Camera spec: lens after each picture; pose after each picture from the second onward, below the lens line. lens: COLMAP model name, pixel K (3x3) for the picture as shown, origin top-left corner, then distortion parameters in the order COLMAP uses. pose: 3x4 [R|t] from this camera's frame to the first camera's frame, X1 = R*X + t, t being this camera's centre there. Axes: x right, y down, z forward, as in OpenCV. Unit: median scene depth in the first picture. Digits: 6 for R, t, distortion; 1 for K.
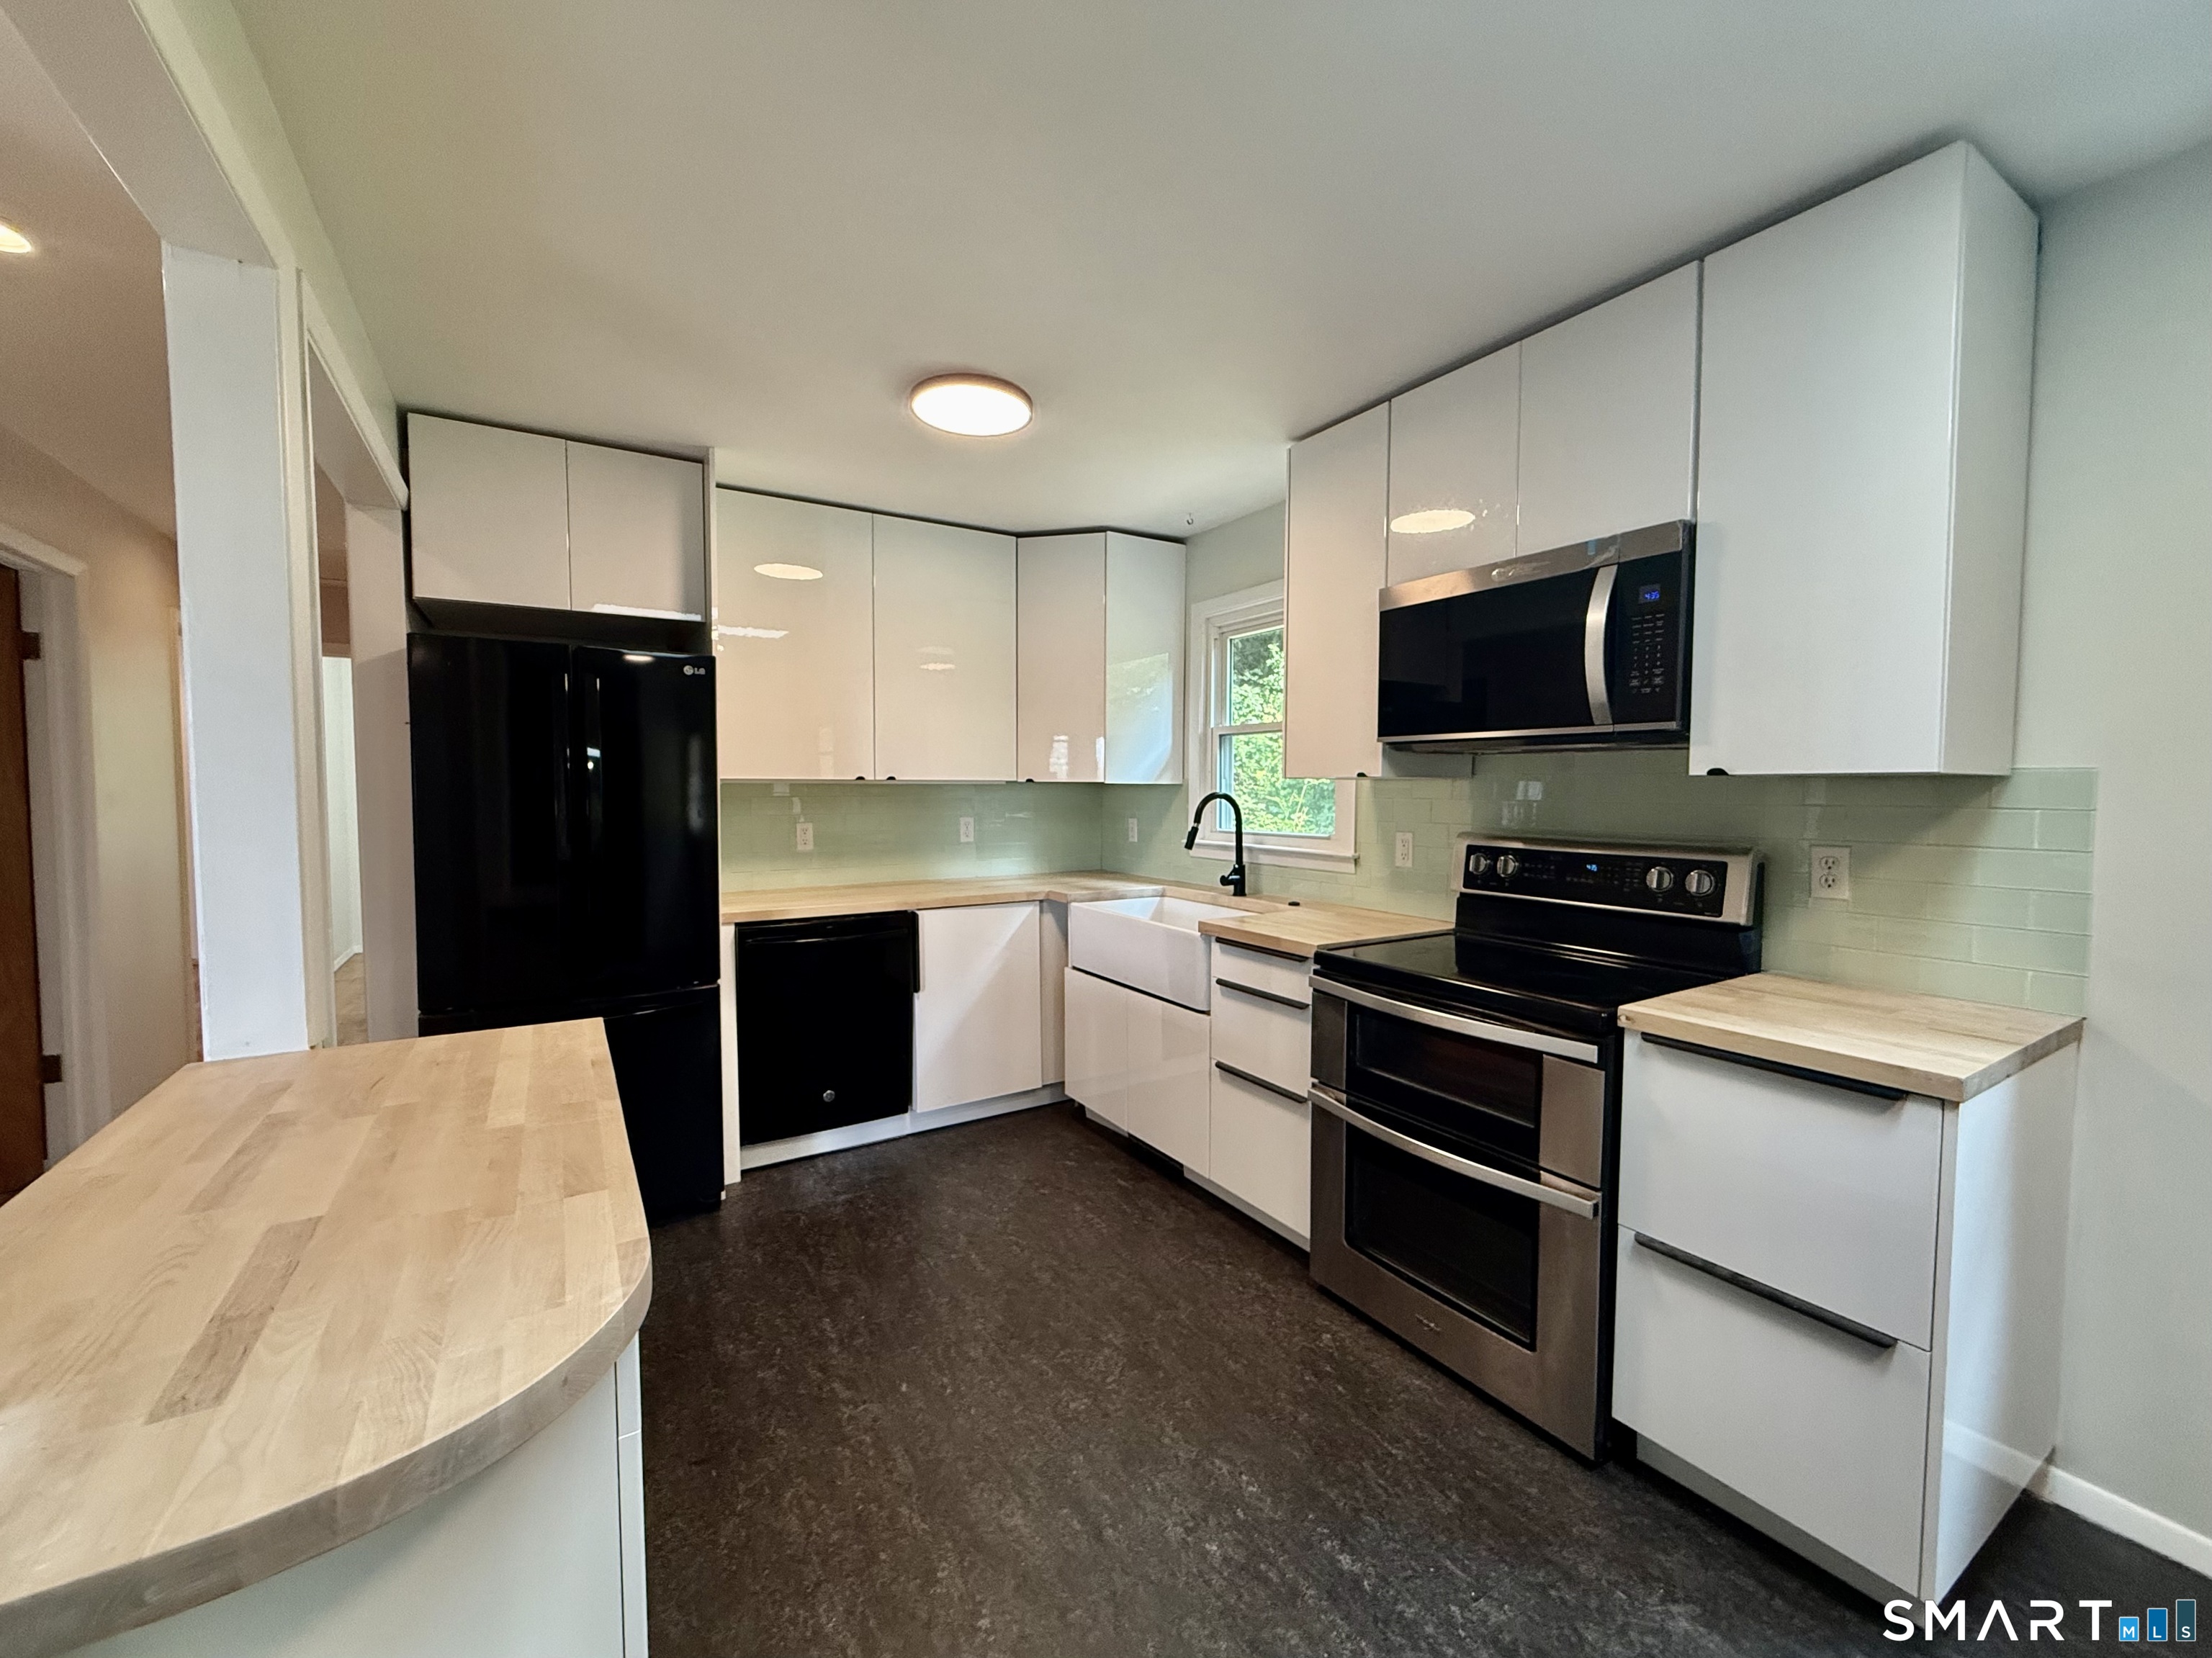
lens RADIAL K [[897.4, 0, 1106.0], [0, 897.4, 829.0], [0, 0, 1]] dist [0.000557, 0.000099]
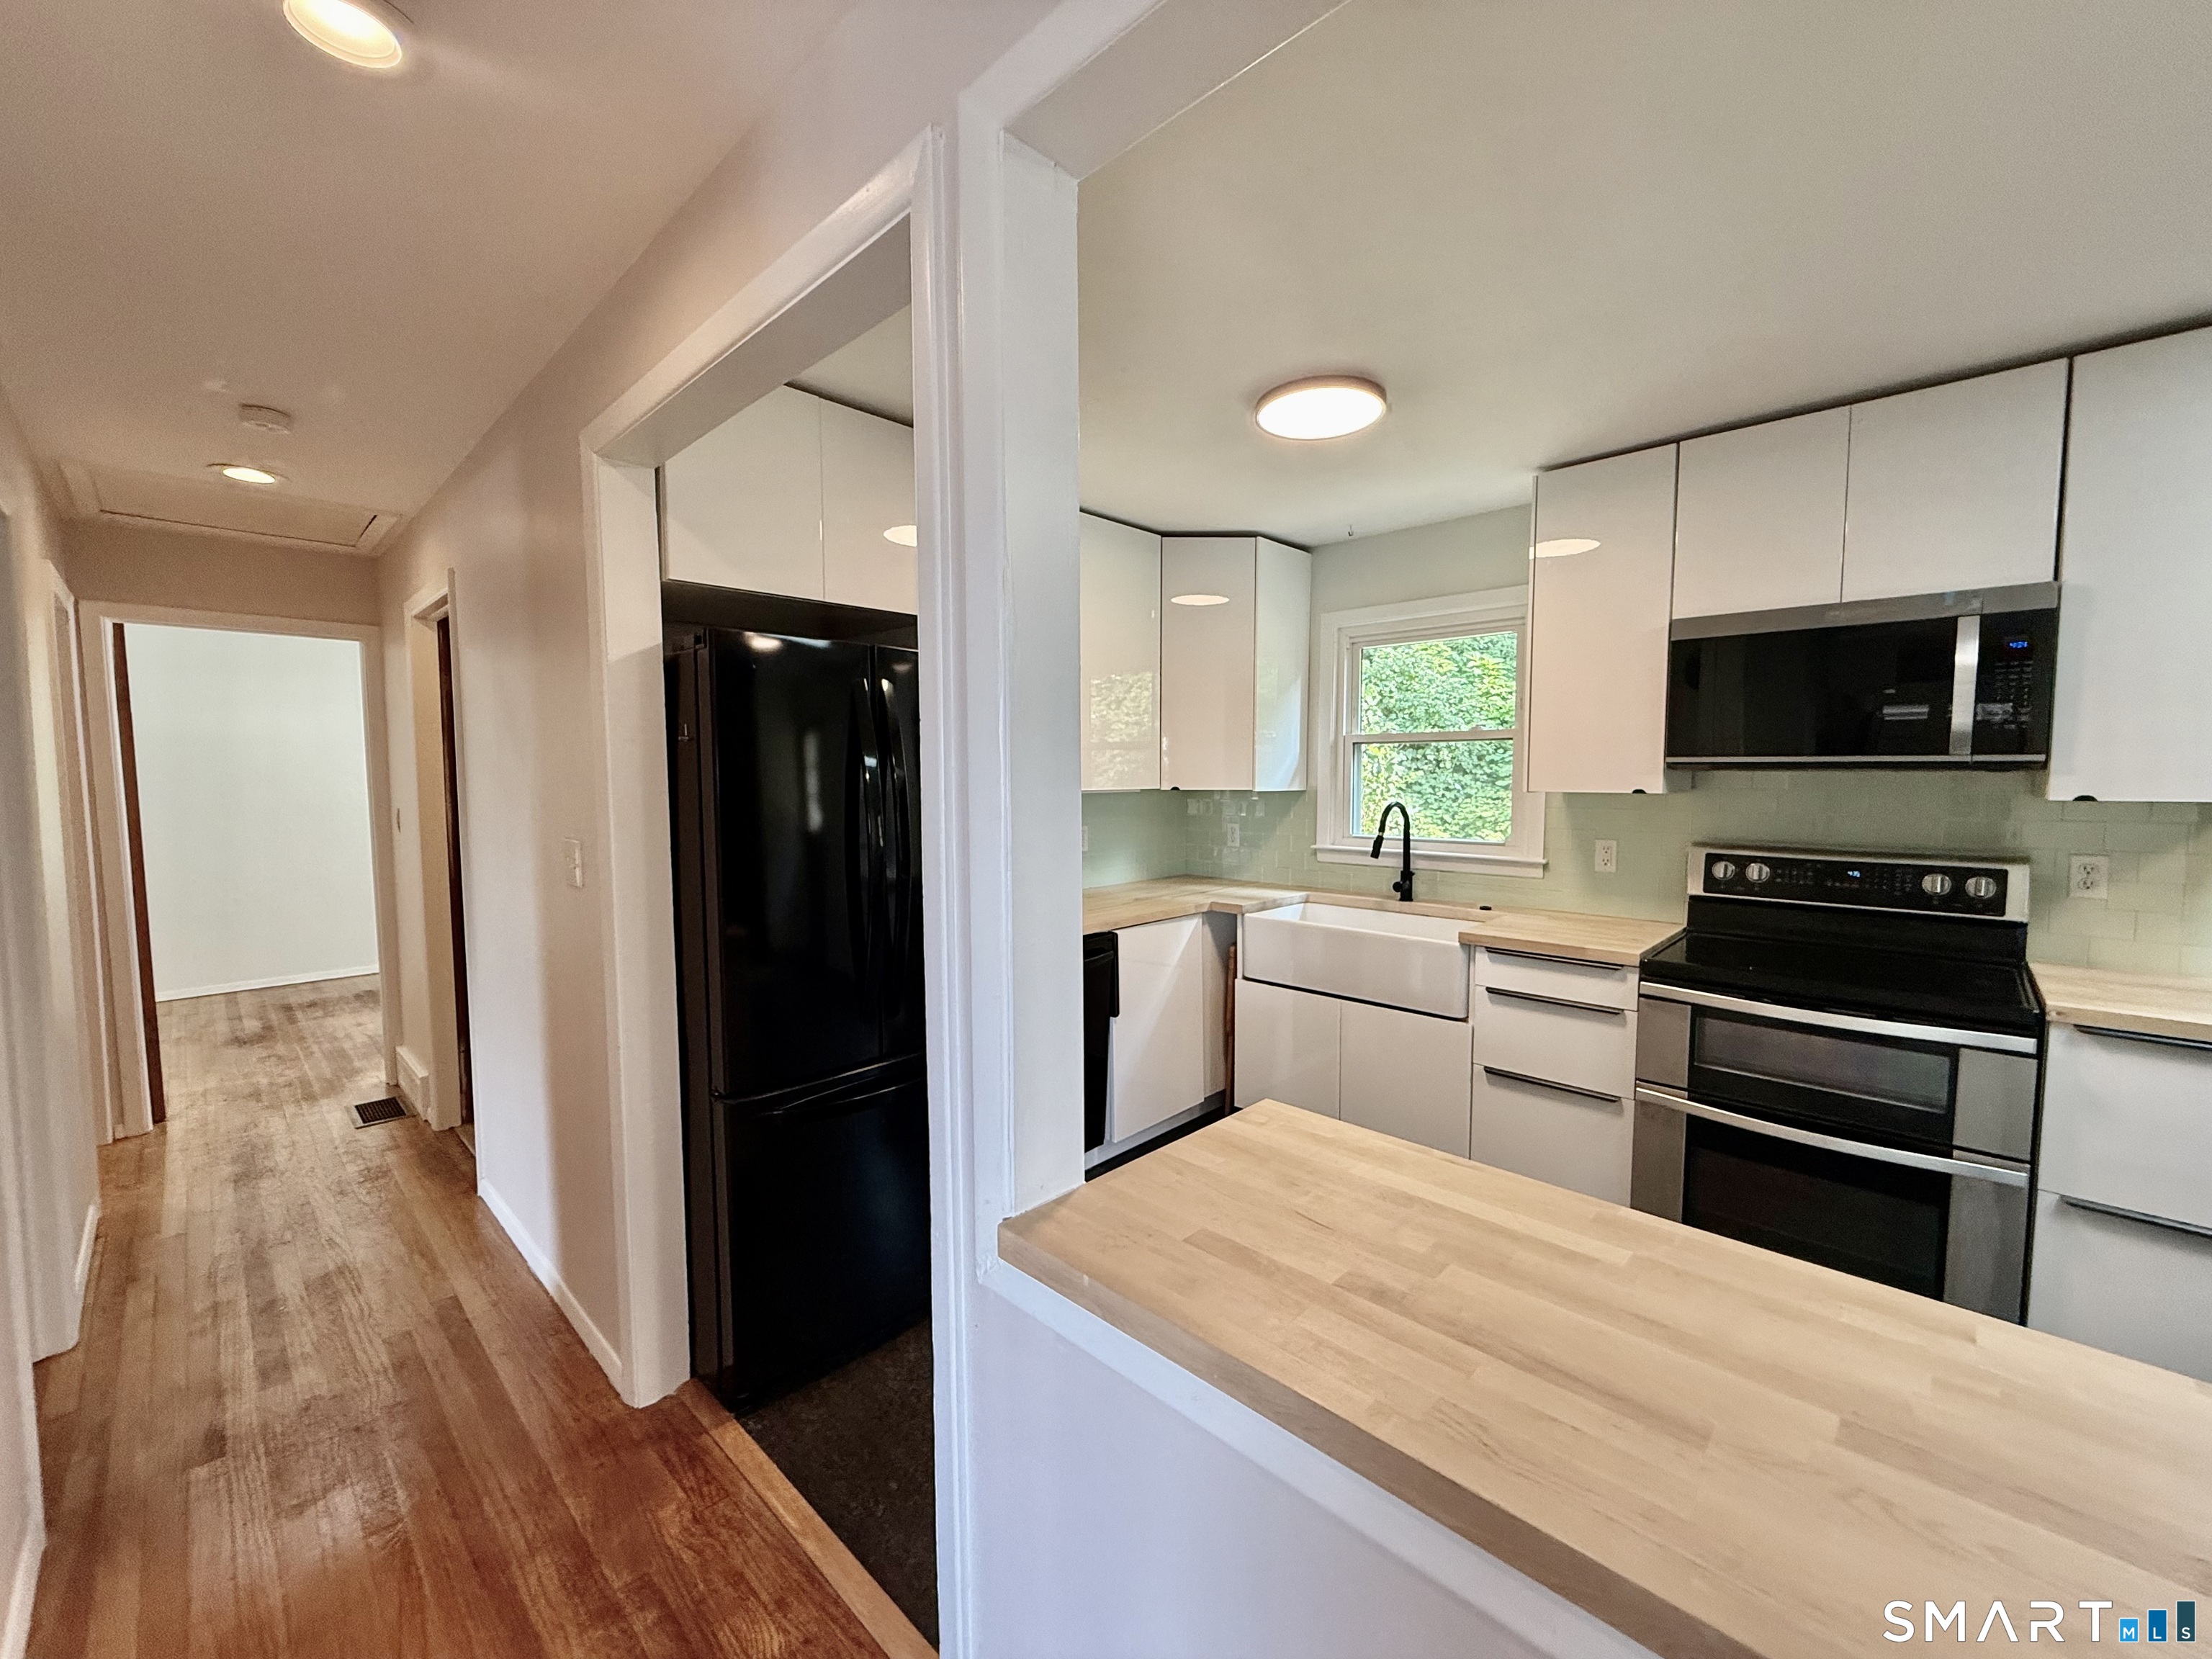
lens RADIAL K [[881.1, 0, 1106.0], [0, 881.1, 829.5], [0, 0, 1]] dist [-0.000339, -0.000212]
pose [[0.967900, -0.018697, 0.250638, -0.582926], [0.014140, 0.999701, 0.019971, -0.043679], [-0.250936, -0.015786, 0.967875, 0.137807]]
